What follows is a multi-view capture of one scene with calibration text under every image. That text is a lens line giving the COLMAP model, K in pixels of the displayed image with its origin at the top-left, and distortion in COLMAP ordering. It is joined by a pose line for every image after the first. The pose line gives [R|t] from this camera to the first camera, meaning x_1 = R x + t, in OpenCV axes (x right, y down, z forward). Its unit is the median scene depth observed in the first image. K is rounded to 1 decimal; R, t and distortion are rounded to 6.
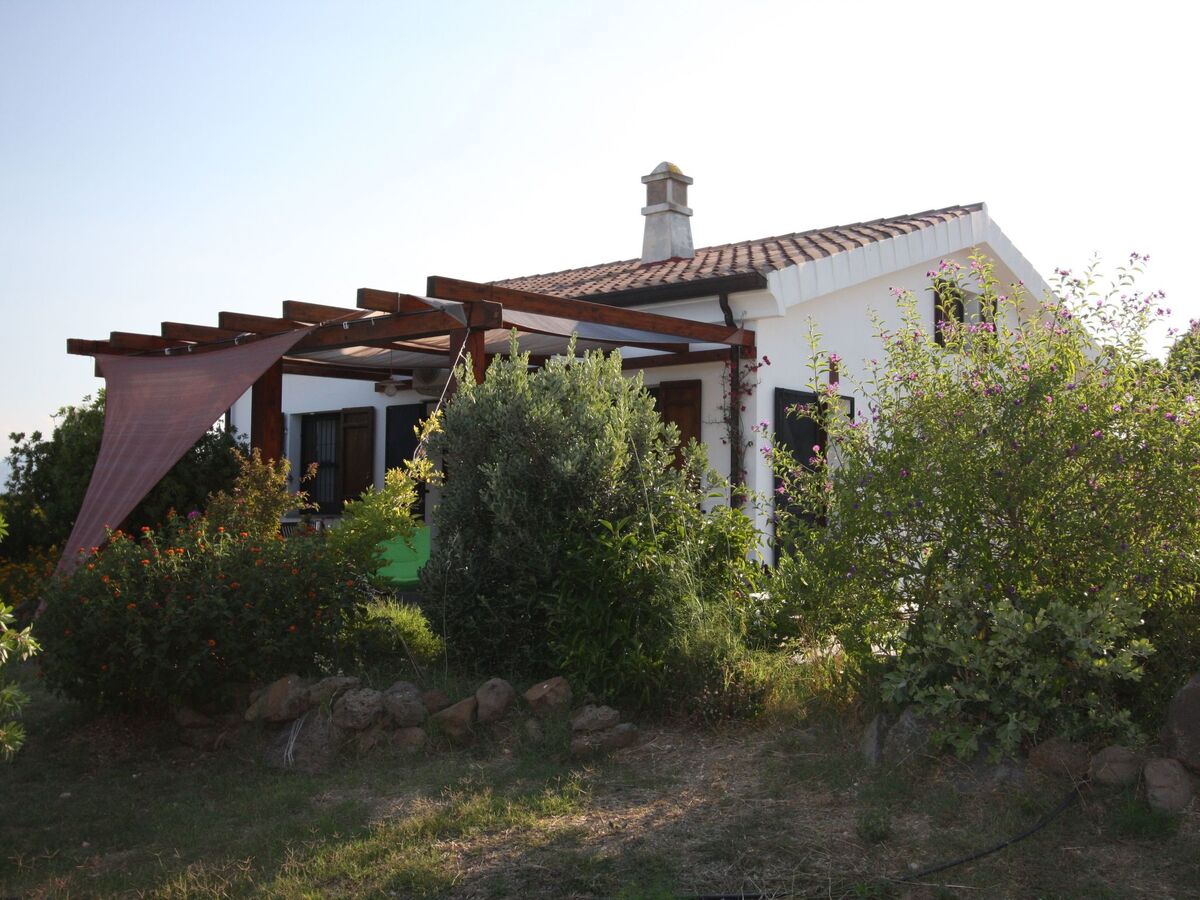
lens RADIAL K [[1050.1, 0, 600.1], [0, 1050.1, 444.8], [0, 0, 1]] dist [-0.007265, 0.014089]
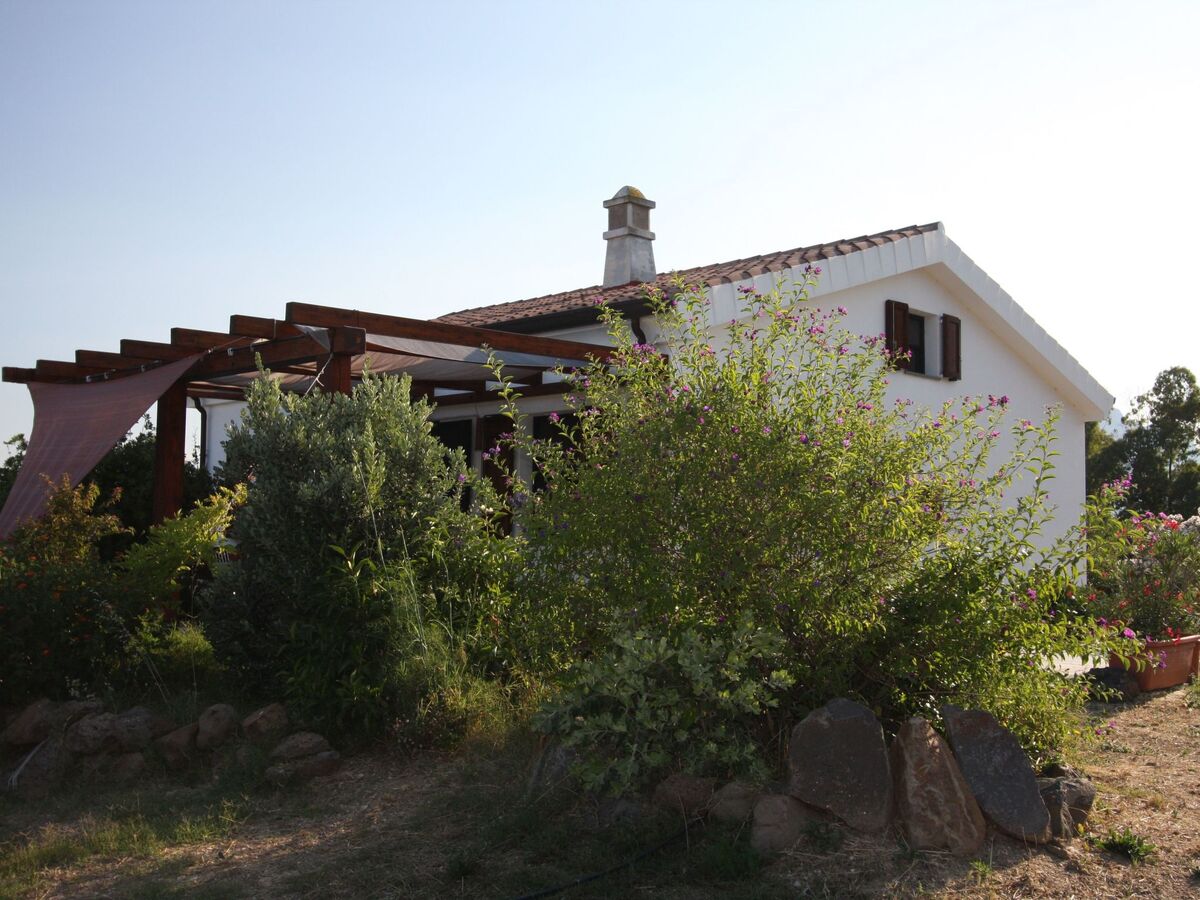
lens RADIAL K [[1050.1, 0, 598.7], [0, 1050.1, 455.5], [0, 0, 1]] dist [-0.007265, 0.014089]
pose [[0.998688, -0.002113, -0.051161, 0.301338], [0.001392, 0.999899, -0.014126, 0.001514], [0.051185, 0.014036, 0.998591, 0.022019]]
